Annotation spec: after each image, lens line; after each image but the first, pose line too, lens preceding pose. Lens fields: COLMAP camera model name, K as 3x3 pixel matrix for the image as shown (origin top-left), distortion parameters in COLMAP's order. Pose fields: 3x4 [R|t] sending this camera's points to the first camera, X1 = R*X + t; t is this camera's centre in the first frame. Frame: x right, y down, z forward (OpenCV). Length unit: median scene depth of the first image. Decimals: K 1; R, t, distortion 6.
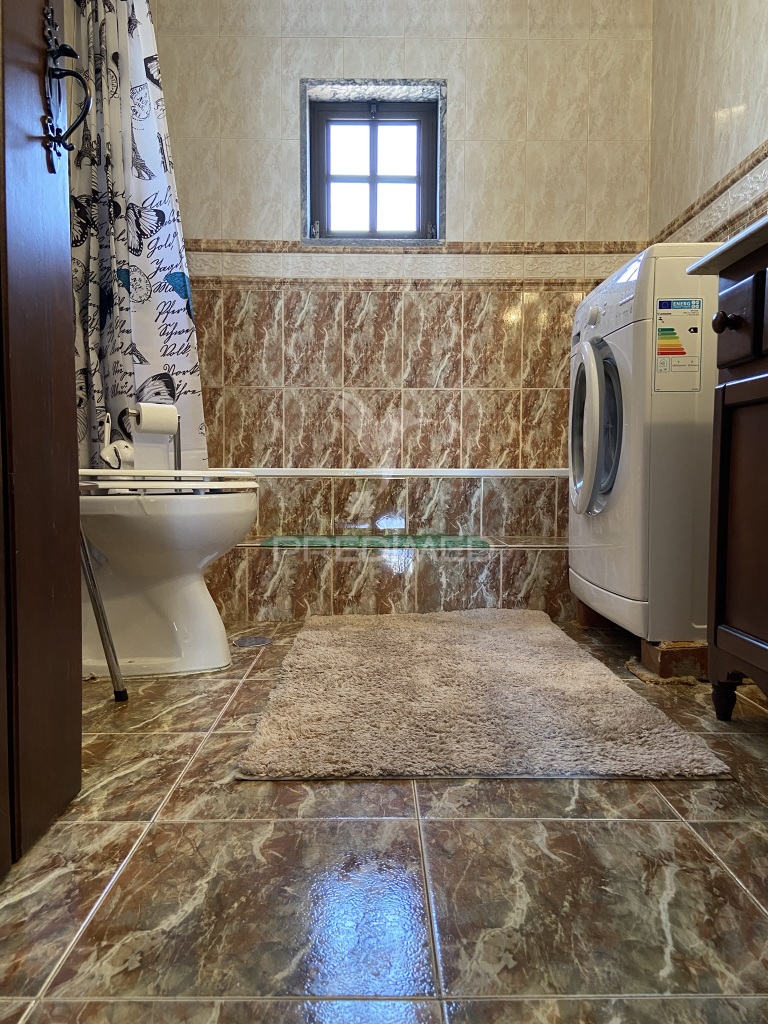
lens RADIAL K [[772.6, 0, 386.3], [0, 772.6, 521.1], [0, 0, 1]] dist [0.111308, -0.143922]
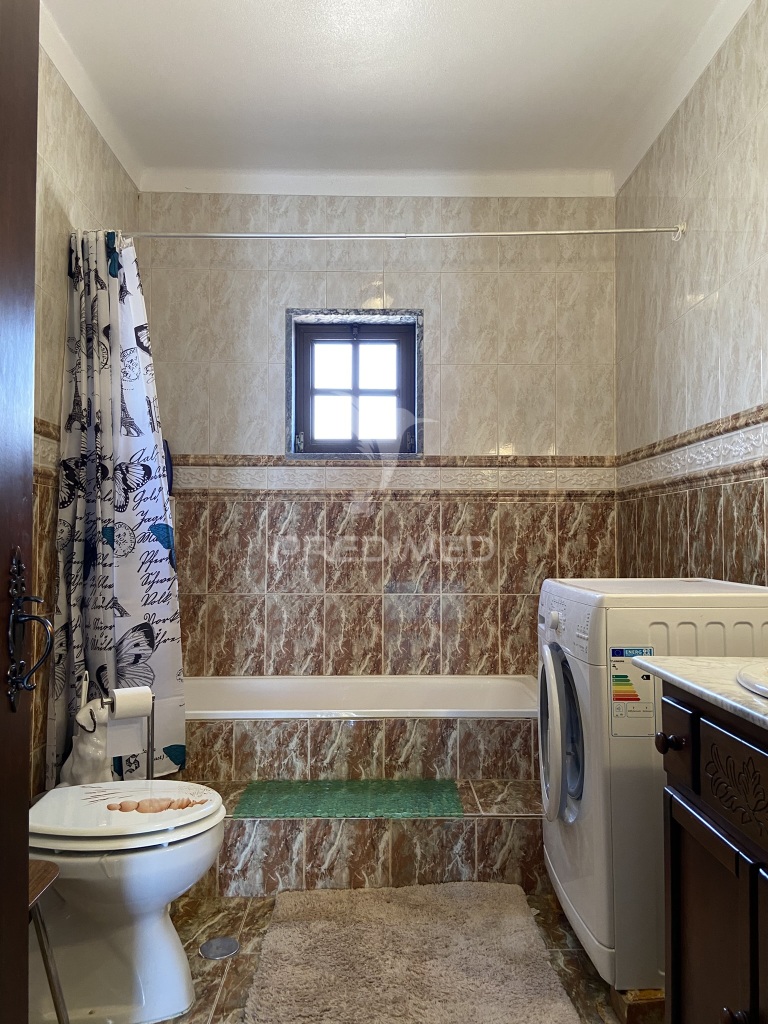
lens RADIAL K [[772.6, 0, 390.9], [0, 772.6, 507.8], [0, 0, 1]] dist [0.111308, -0.143922]
pose [[0.999954, -0.002128, 0.009377, 0.022578], [0.003025, 0.995317, -0.096617, -0.189922], [-0.009128, 0.096641, 0.995277, -0.026262]]
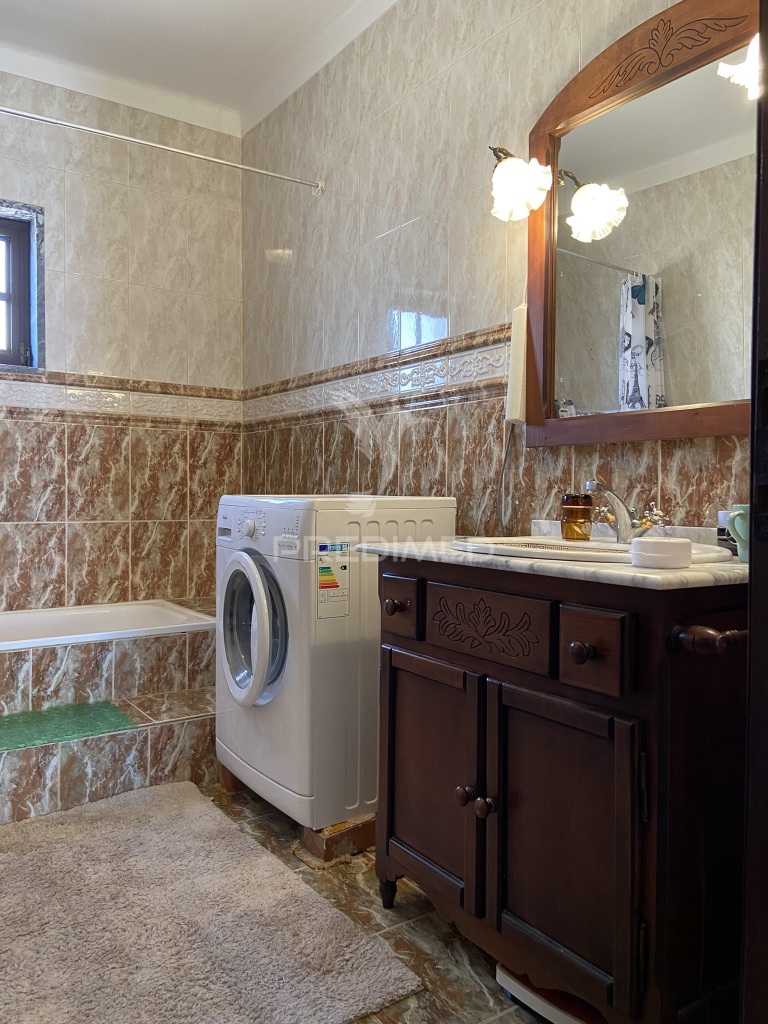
lens RADIAL K [[772.6, 0, 386.6], [0, 772.6, 510.0], [0, 0, 1]] dist [0.111308, -0.143922]
pose [[0.826842, -0.007535, 0.562384, -0.122964], [0.024345, 0.999453, -0.022402, -0.157672], [-0.561908, 0.032214, 0.826573, -0.024966]]
